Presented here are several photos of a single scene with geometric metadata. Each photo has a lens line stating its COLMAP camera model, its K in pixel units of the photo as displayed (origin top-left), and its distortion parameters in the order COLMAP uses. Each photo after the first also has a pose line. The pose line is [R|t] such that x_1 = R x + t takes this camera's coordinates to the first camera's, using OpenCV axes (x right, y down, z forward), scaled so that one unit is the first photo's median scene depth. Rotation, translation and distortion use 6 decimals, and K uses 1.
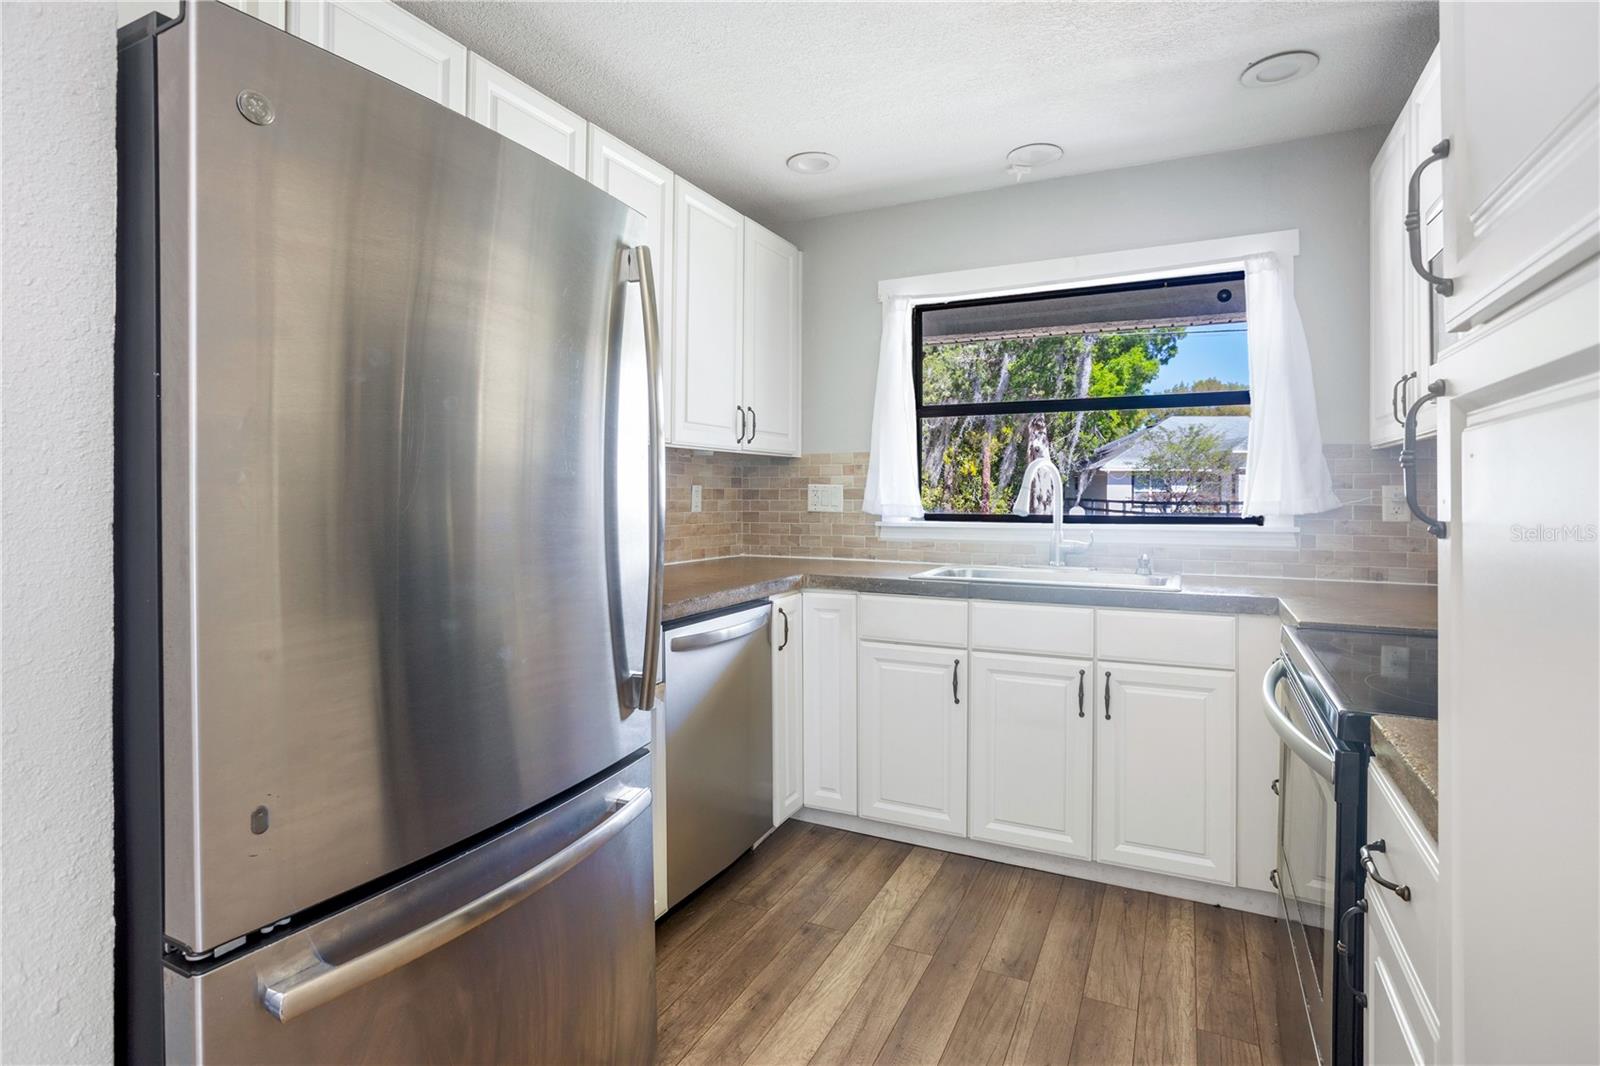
lens RADIAL K [[794.2, 0, 802.0], [0, 794.2, 486.6], [0, 0, 1]] dist [-0.011334, 0.005379]
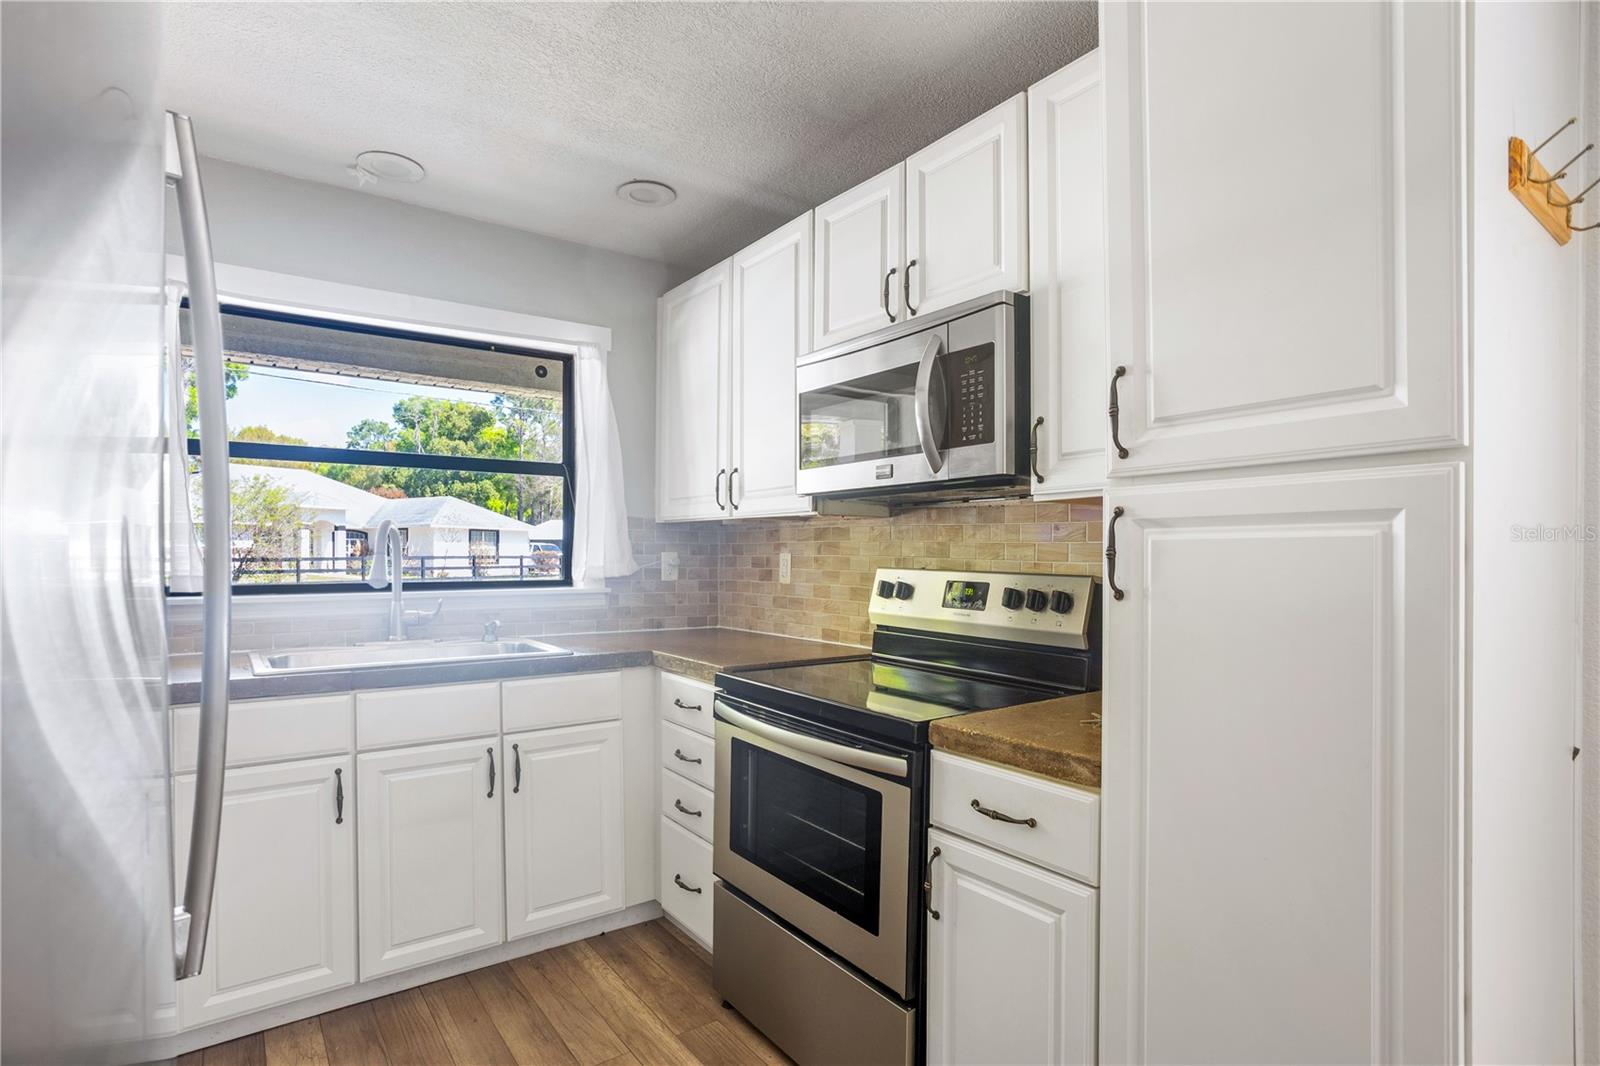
lens RADIAL K [[794.2, 0, 790.4], [0, 794.2, 559.6], [0, 0, 1]] dist [-0.011334, 0.005379]
pose [[0.480607, -0.006141, 0.876915, -0.301094], [-0.013170, 0.999812, 0.014219, -0.011253], [-0.876837, -0.018383, 0.480436, 0.235775]]
